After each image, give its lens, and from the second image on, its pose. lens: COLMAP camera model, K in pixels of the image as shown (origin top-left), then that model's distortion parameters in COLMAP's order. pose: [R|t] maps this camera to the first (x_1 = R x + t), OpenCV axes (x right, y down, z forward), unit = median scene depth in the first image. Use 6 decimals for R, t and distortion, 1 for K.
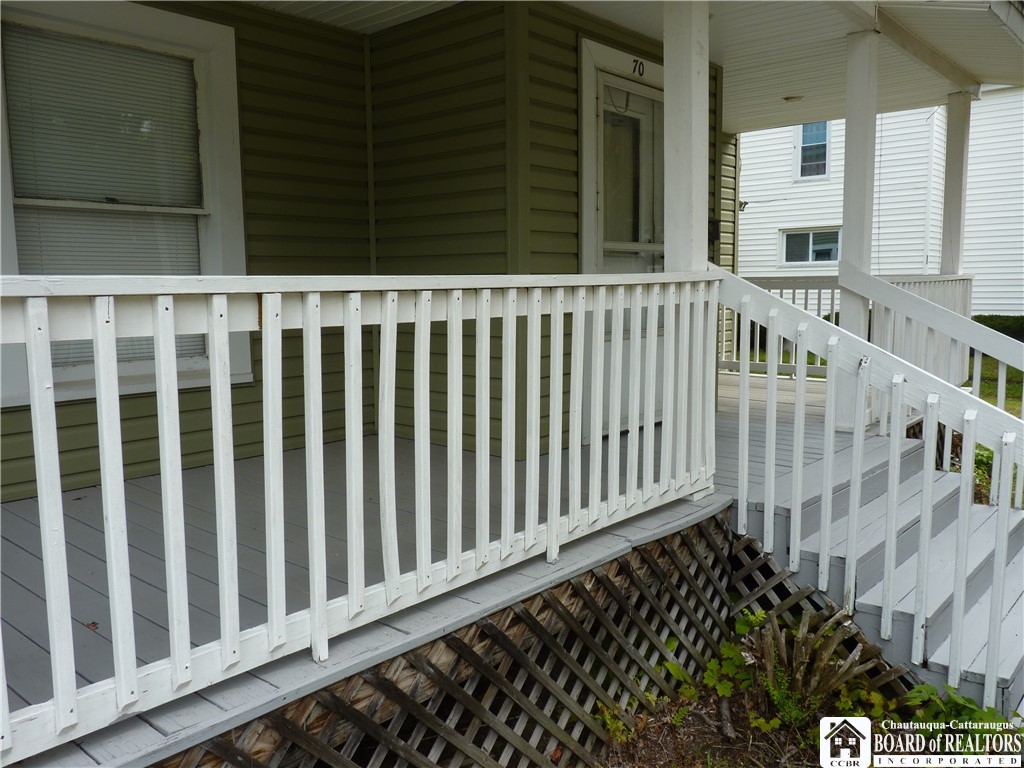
lens RADIAL K [[825.3, 0, 509.3], [0, 825.3, 384.3], [0, 0, 1]] dist [-0.015291, 0.005036]
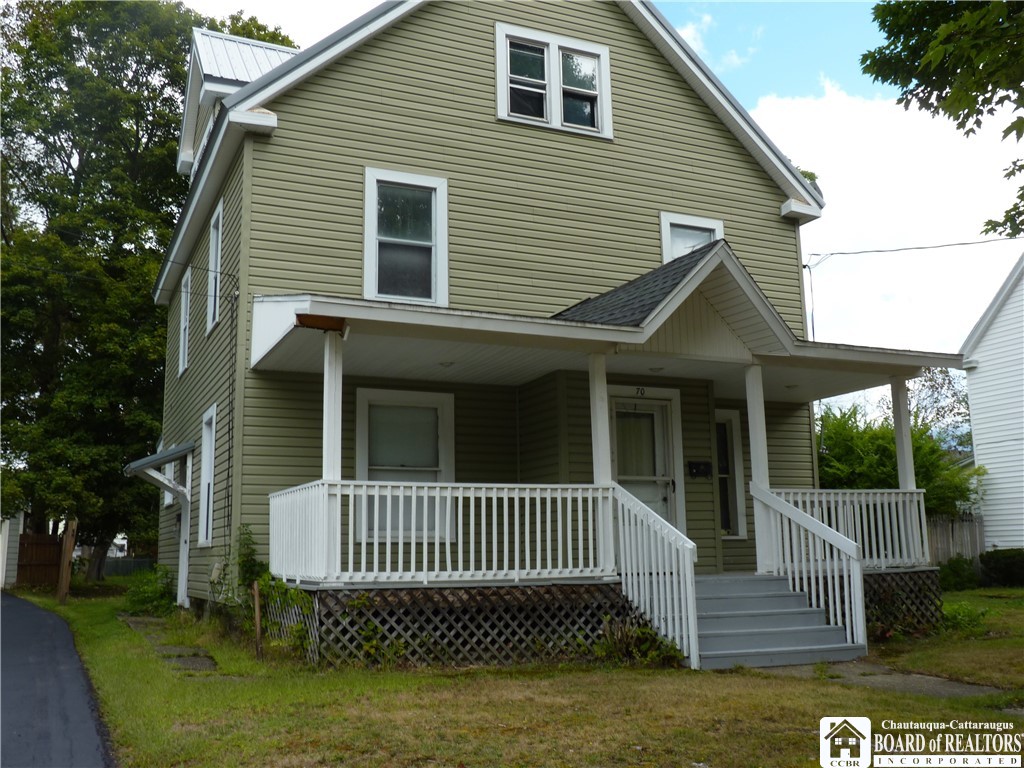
lens RADIAL K [[988.3, 0, 508.3], [0, 988.3, 382.5], [0, 0, 1]] dist [-0.116063, 0.187317]
pose [[0.914419, -0.072747, -0.398179, 1.296572], [-0.043955, 0.960053, -0.276345, 0.441739], [0.402376, 0.270198, 0.874692, -1.985254]]
